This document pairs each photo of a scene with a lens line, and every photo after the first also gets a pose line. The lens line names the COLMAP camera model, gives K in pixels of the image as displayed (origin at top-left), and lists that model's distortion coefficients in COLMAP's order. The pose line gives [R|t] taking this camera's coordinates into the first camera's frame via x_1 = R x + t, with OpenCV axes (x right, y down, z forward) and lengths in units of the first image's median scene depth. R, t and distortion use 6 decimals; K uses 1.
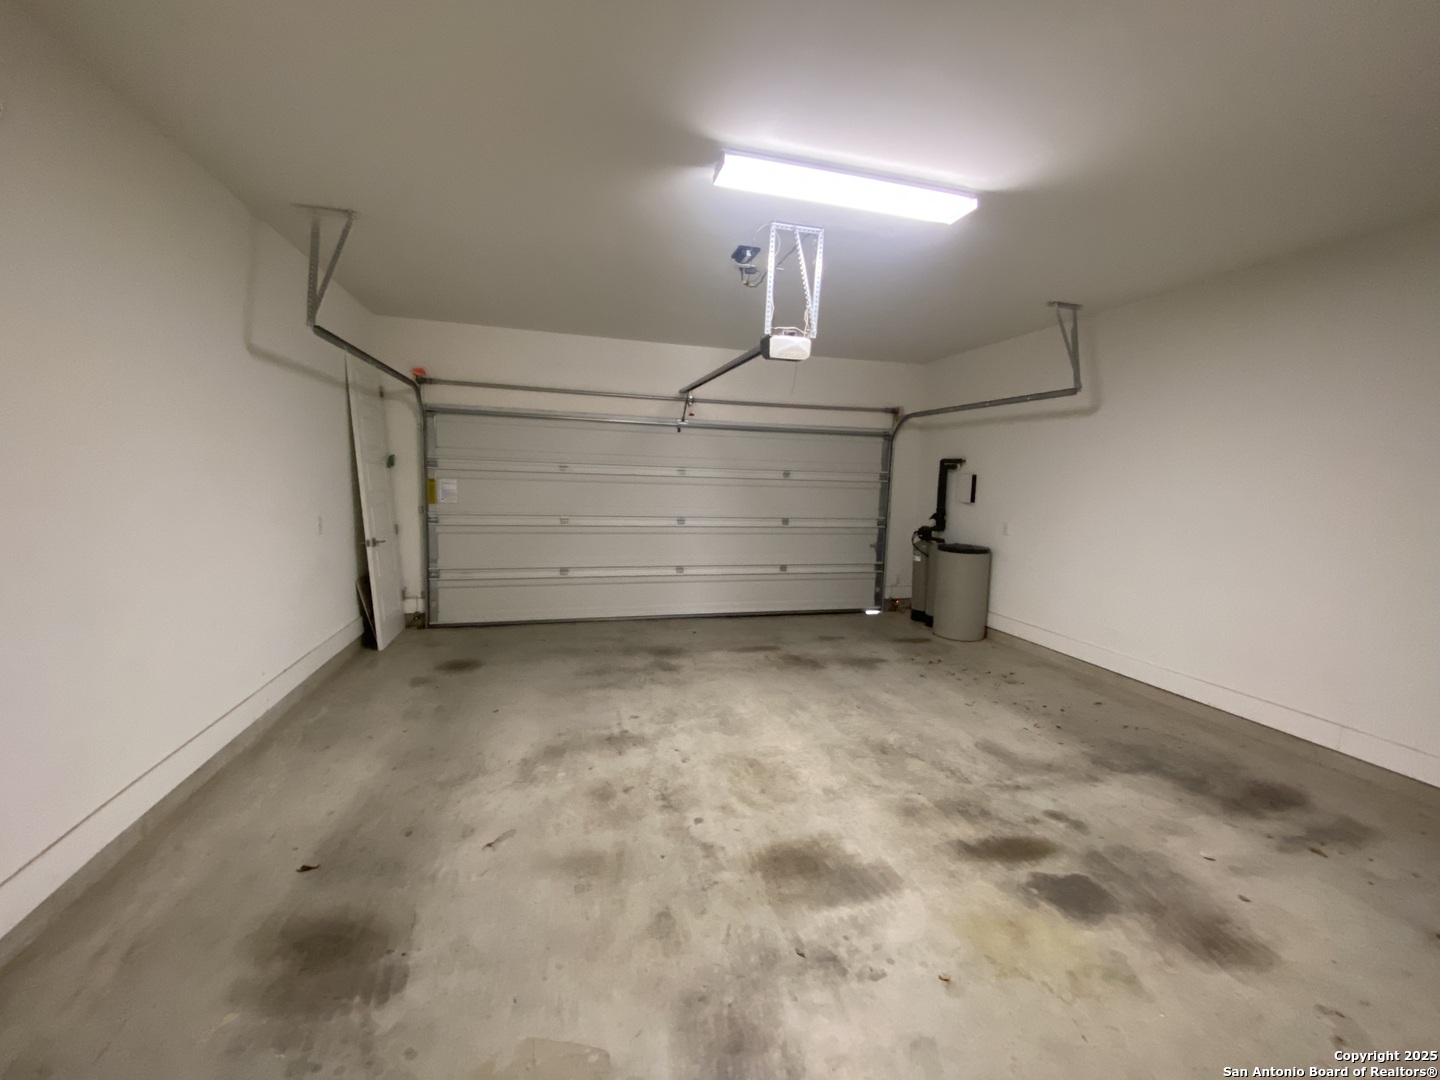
lens RADIAL K [[583.8, 0, 717.9], [0, 583.8, 535.7], [0, 0, 1]] dist [-0.001823, -0.010149]
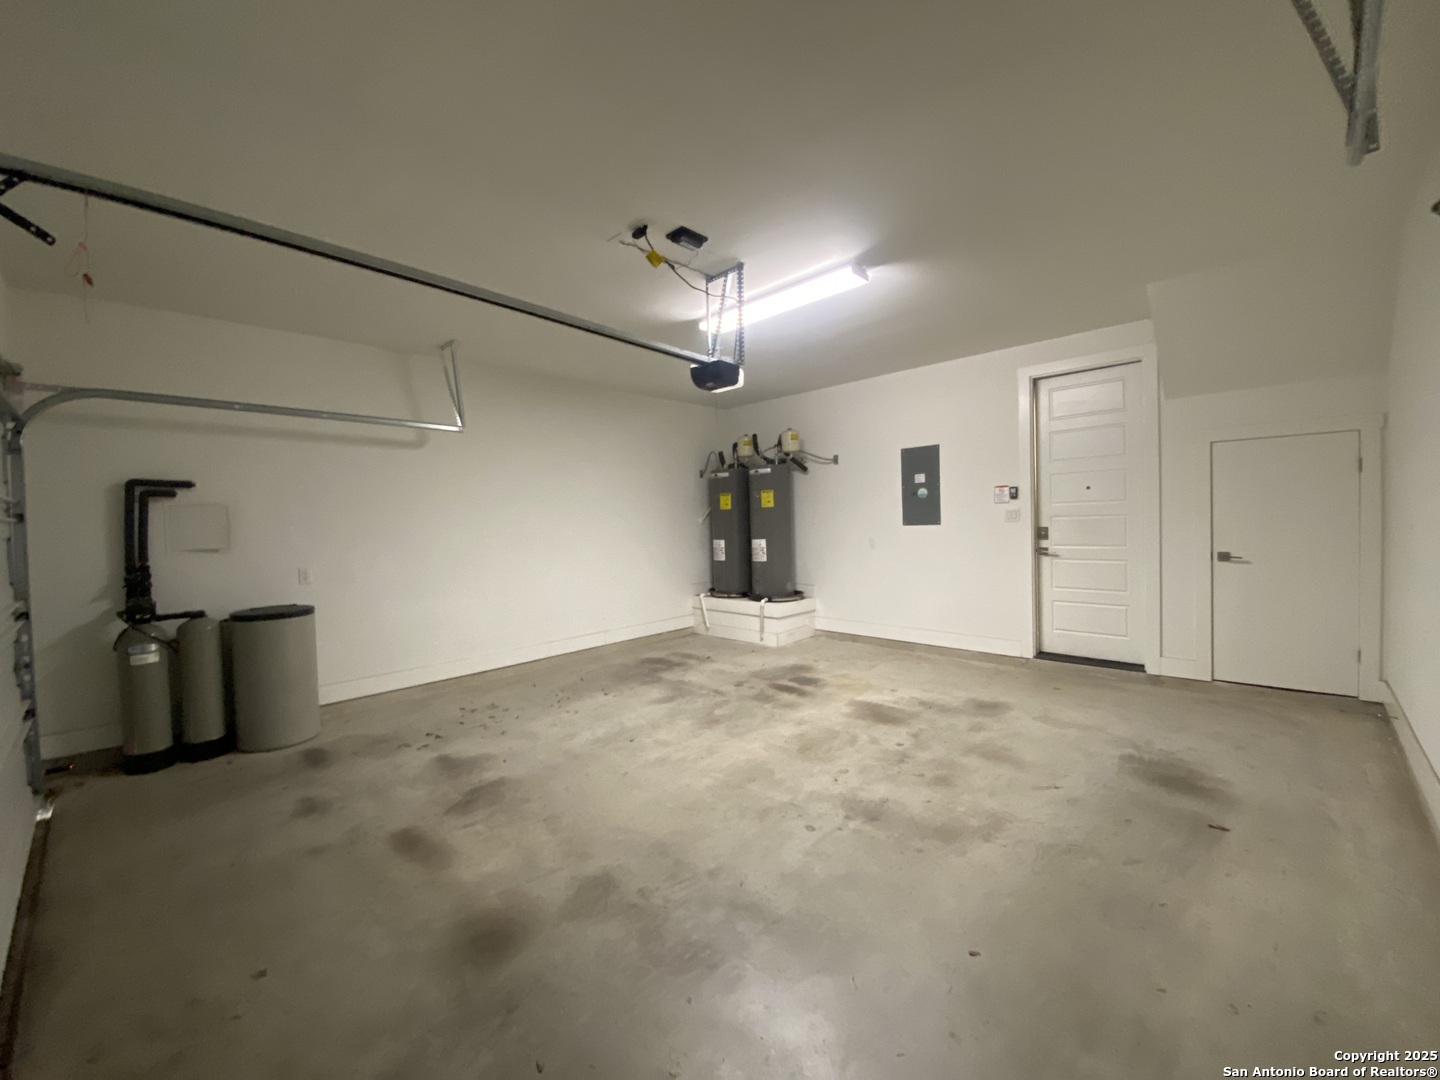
lens RADIAL K [[583.8, 0, 714.9], [0, 583.8, 533.7], [0, 0, 1]] dist [-0.001823, -0.010149]
pose [[-0.510673, -0.041510, 0.858772, -0.883742], [0.103468, 0.988608, 0.109314, -0.186731], [-0.853526, 0.144679, -0.500561, 1.797735]]
